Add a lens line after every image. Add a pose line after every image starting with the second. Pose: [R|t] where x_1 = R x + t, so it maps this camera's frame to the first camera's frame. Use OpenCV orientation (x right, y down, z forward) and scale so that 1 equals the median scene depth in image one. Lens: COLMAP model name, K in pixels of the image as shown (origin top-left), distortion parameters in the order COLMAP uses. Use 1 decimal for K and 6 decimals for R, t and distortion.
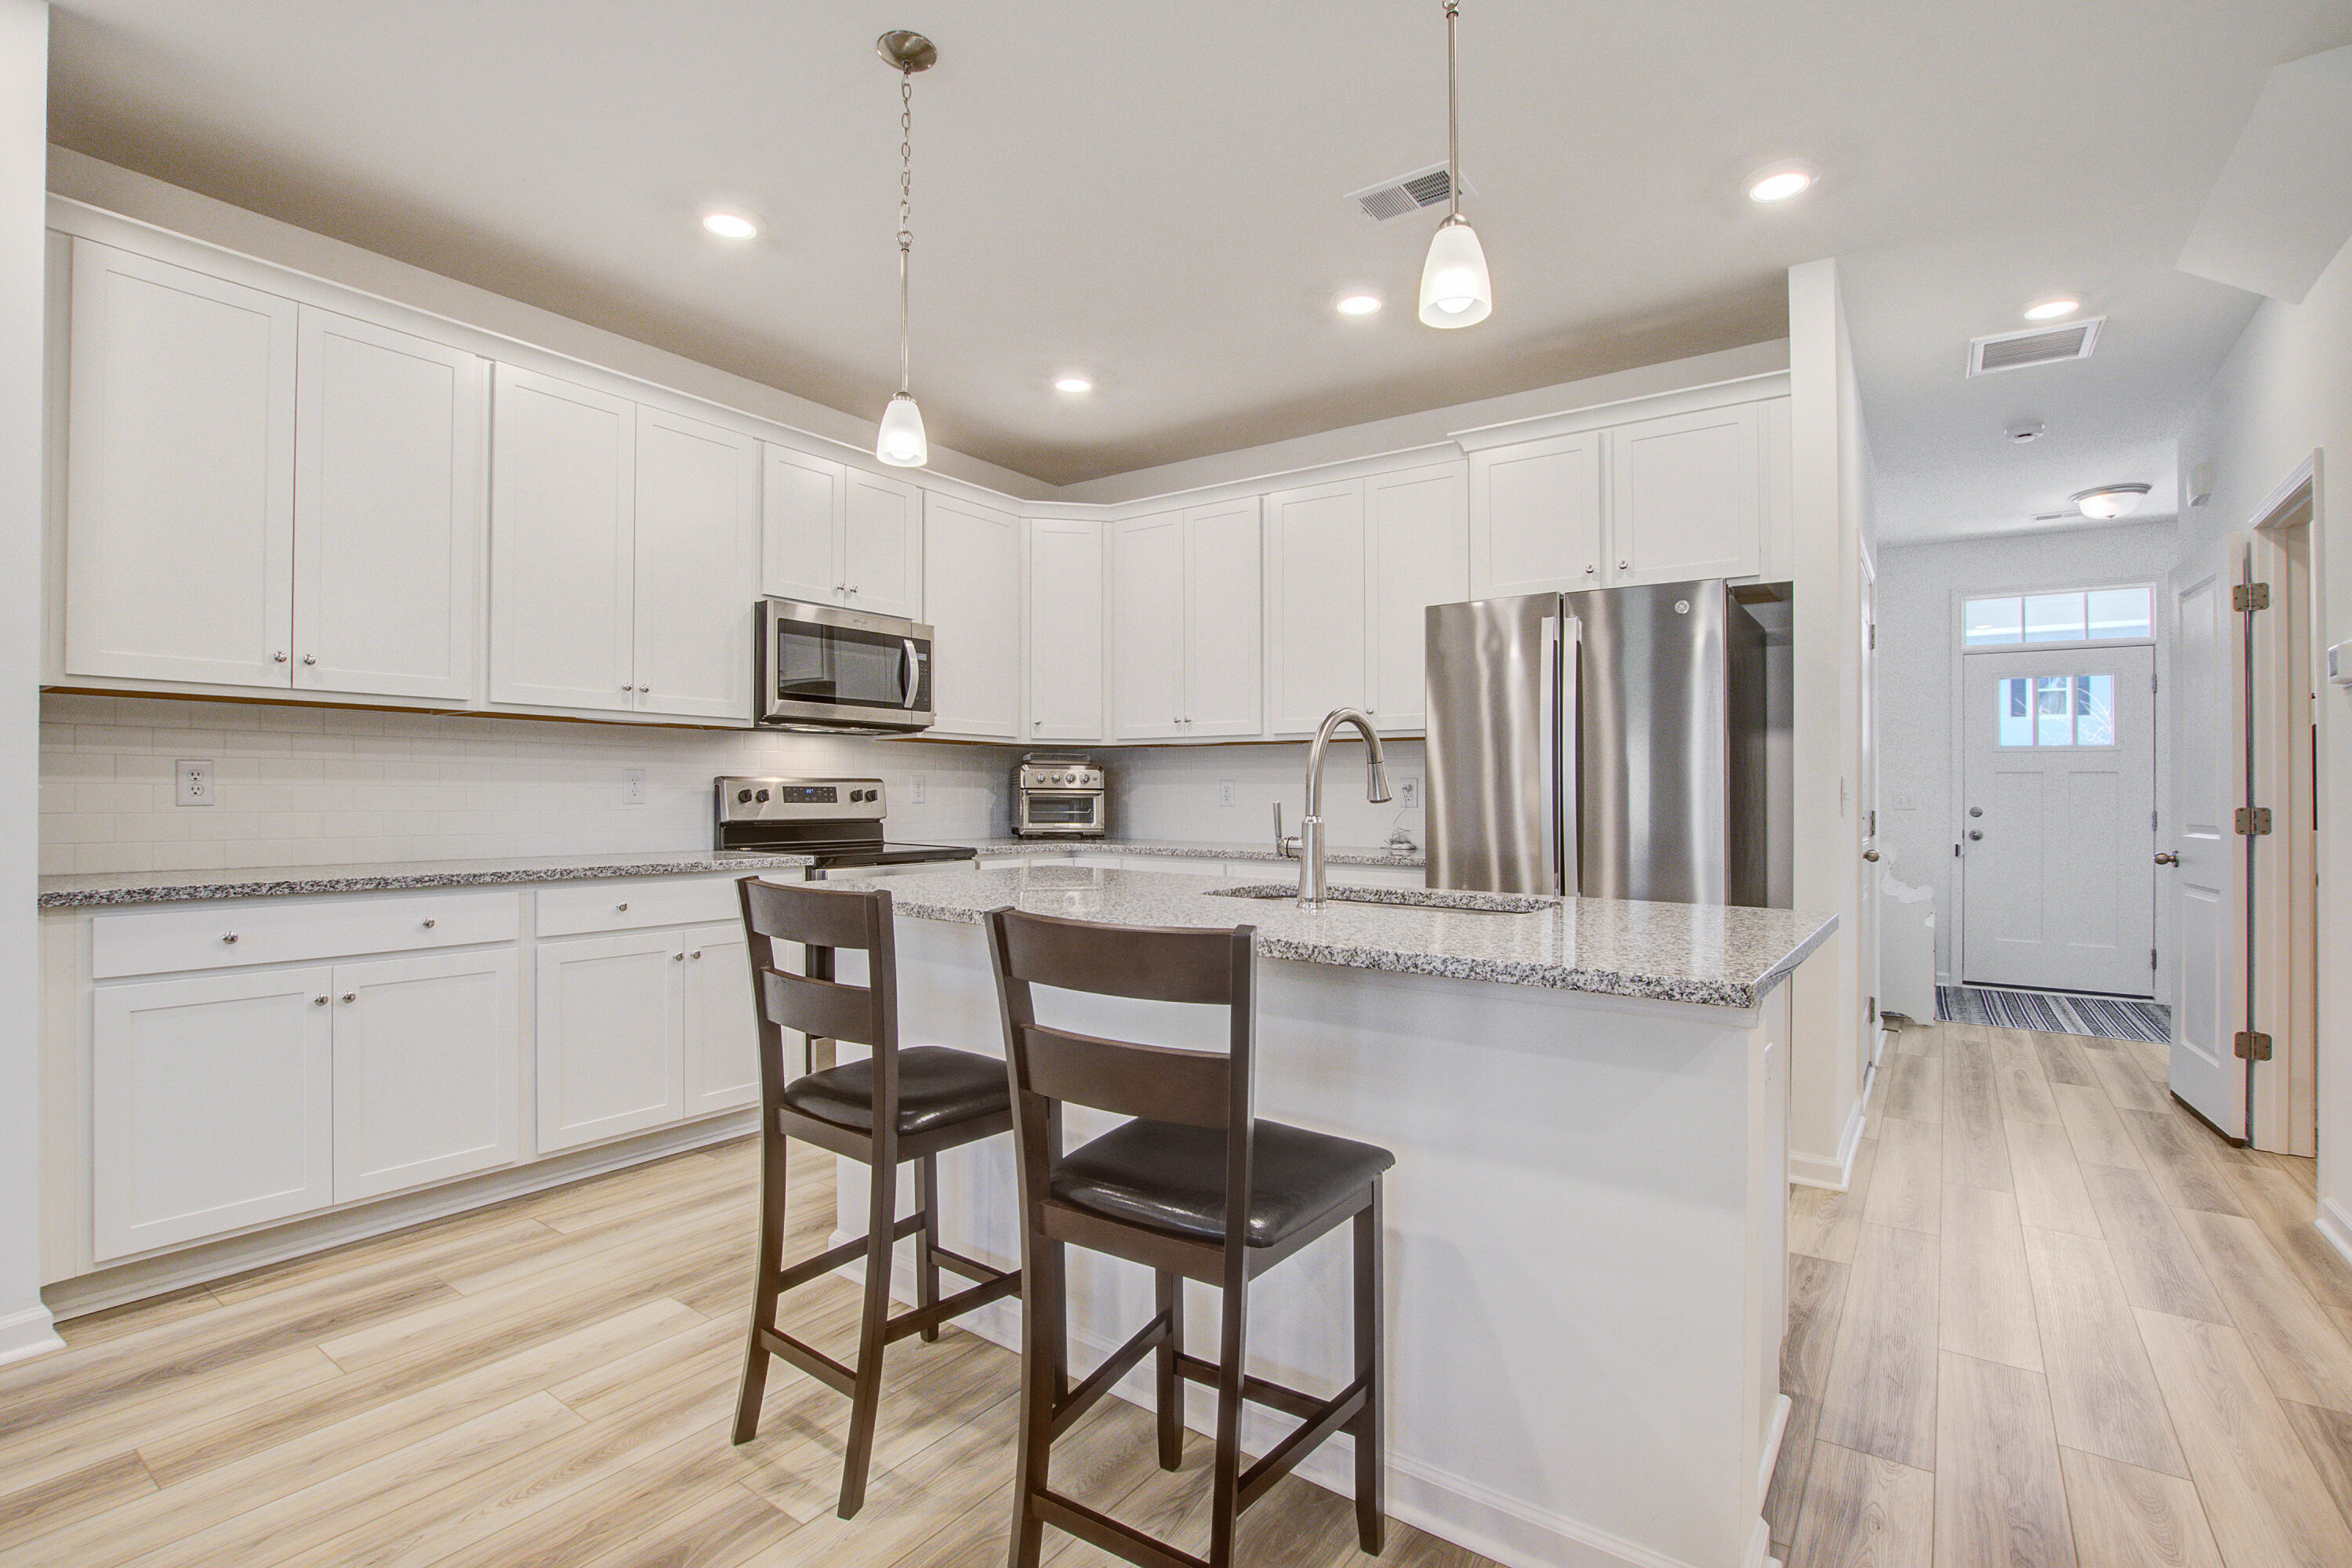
lens RADIAL K [[1077.5, 0, 1184.0], [0, 1077.5, 786.0], [0, 0, 1]] dist [-0.000858, 0.000079]
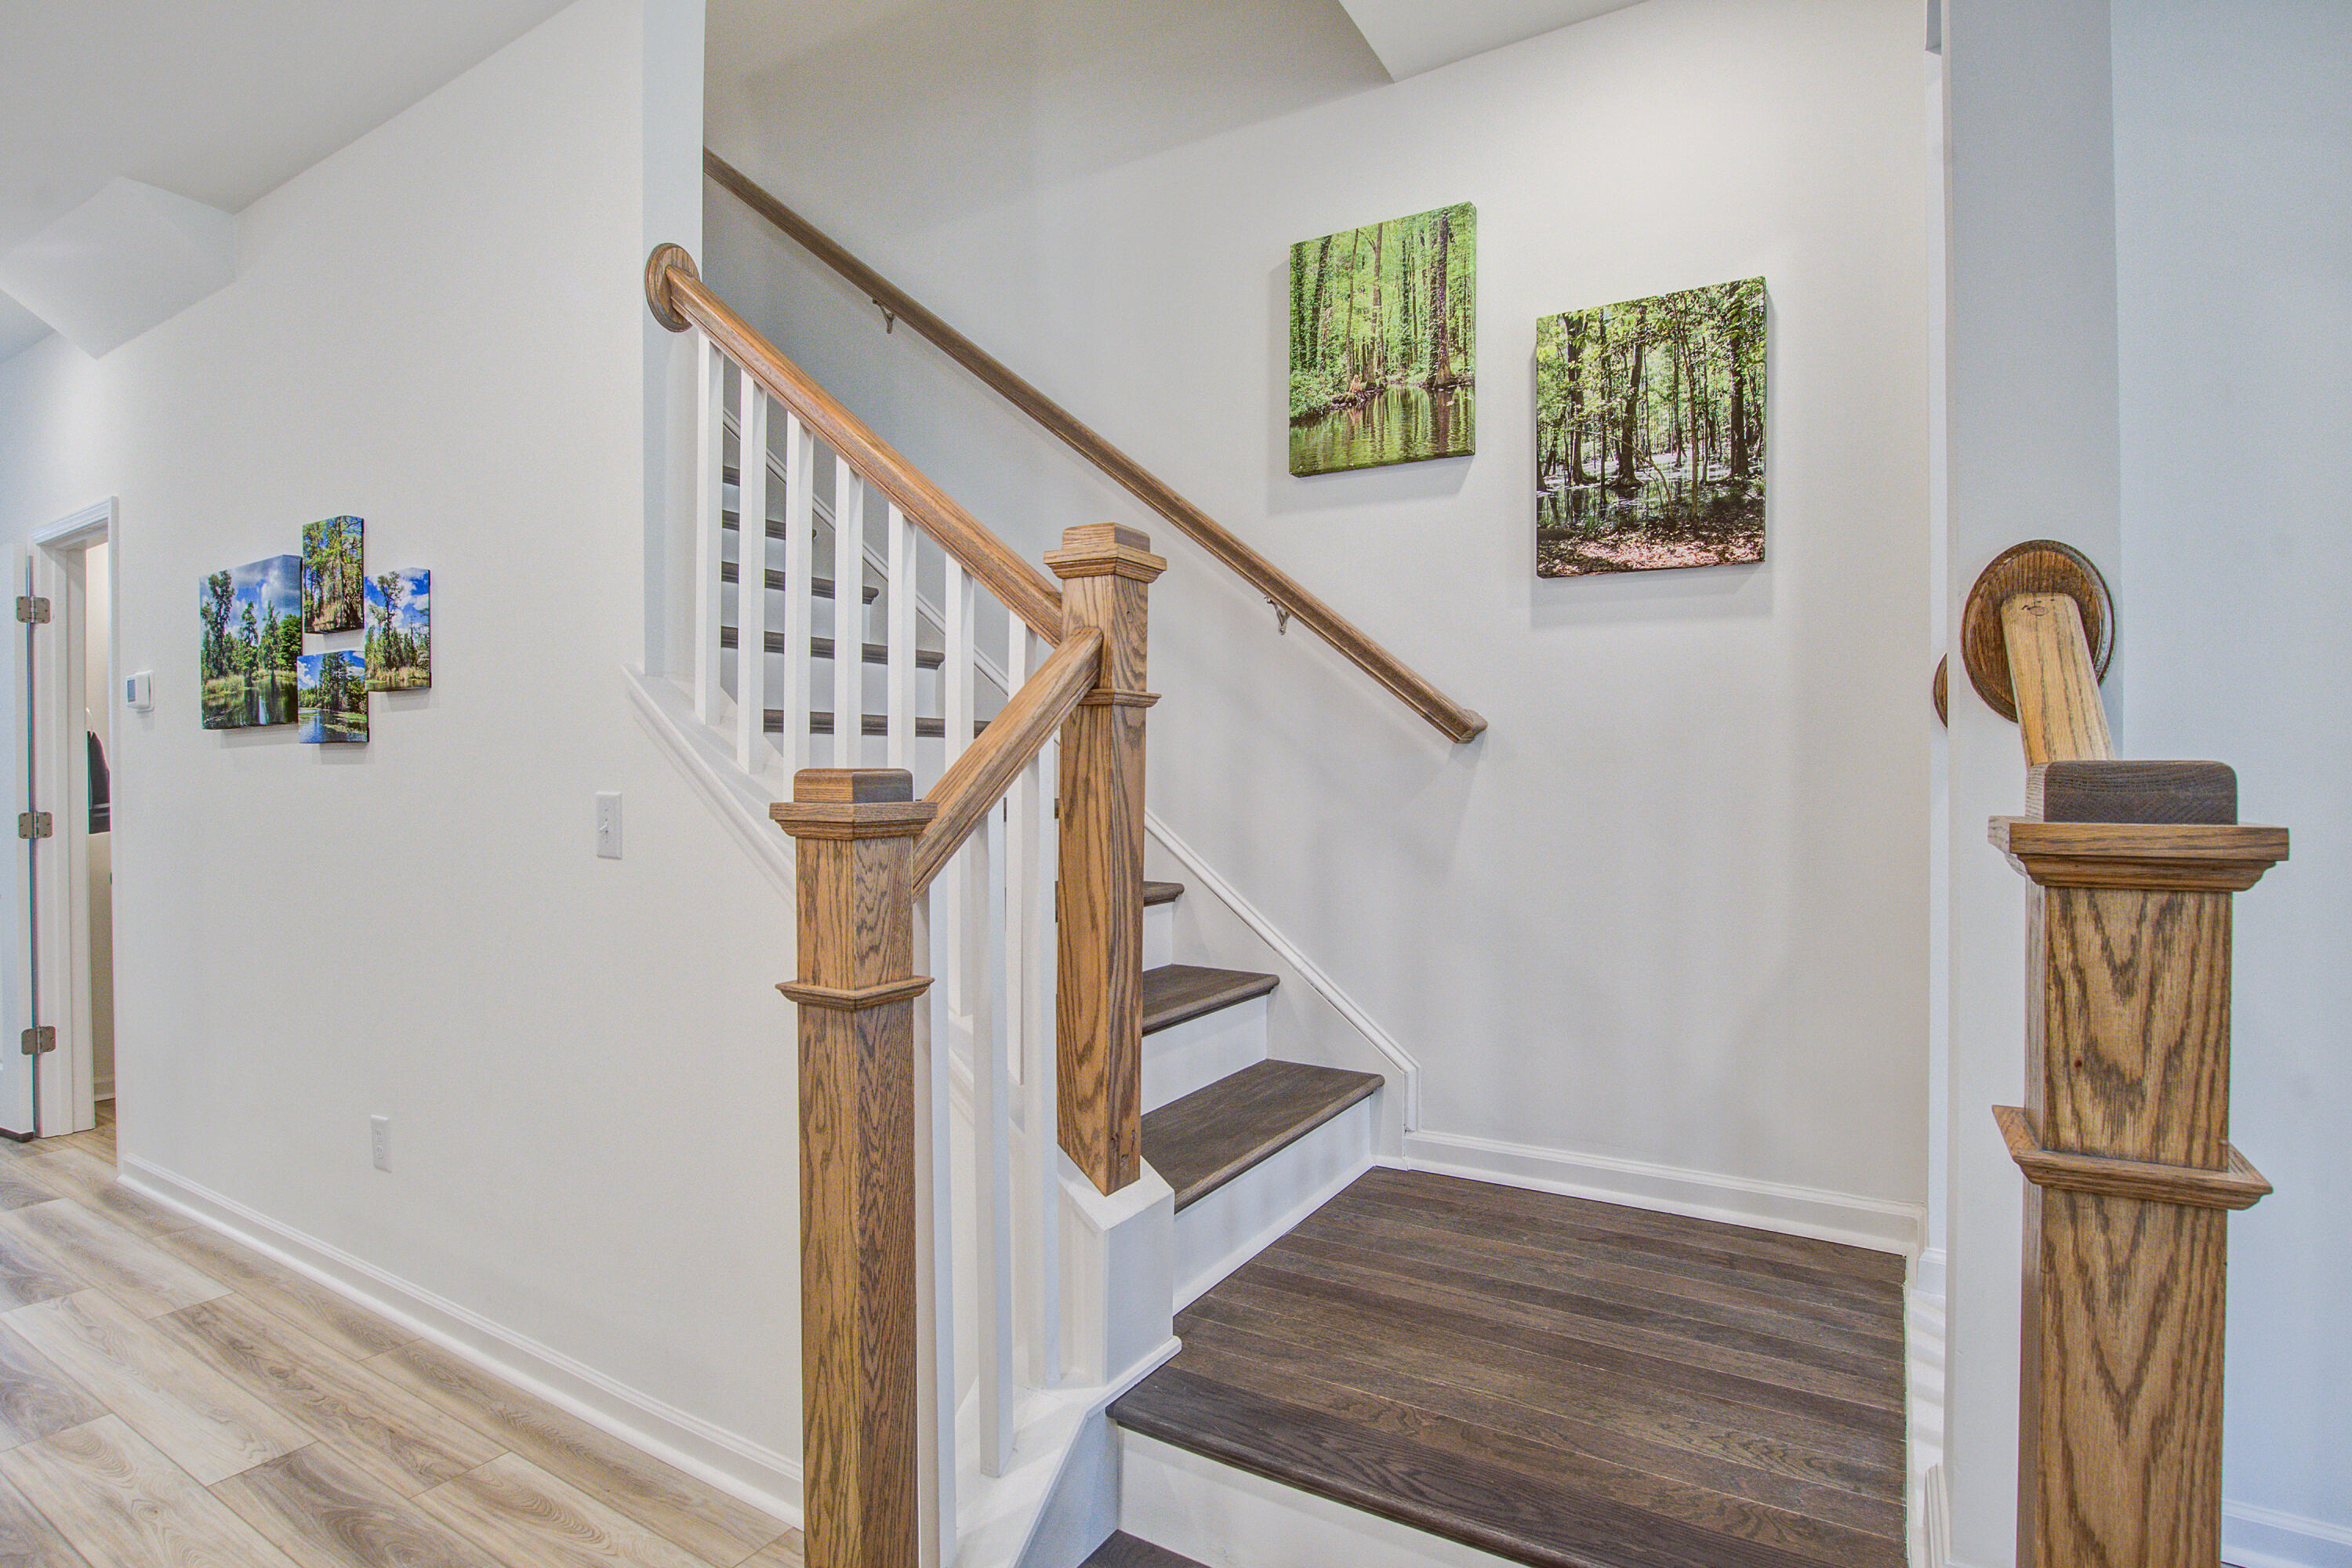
lens RADIAL K [[1176.3, 0, 1180.3], [0, 1176.3, 779.7], [0, 0, 1]] dist [-0.011624, -0.000026]
pose [[-0.059850, -0.010121, 0.998156, -0.197601], [-0.005571, 0.999936, 0.009805, -0.029056], [-0.998192, -0.004974, -0.059902, -0.037708]]
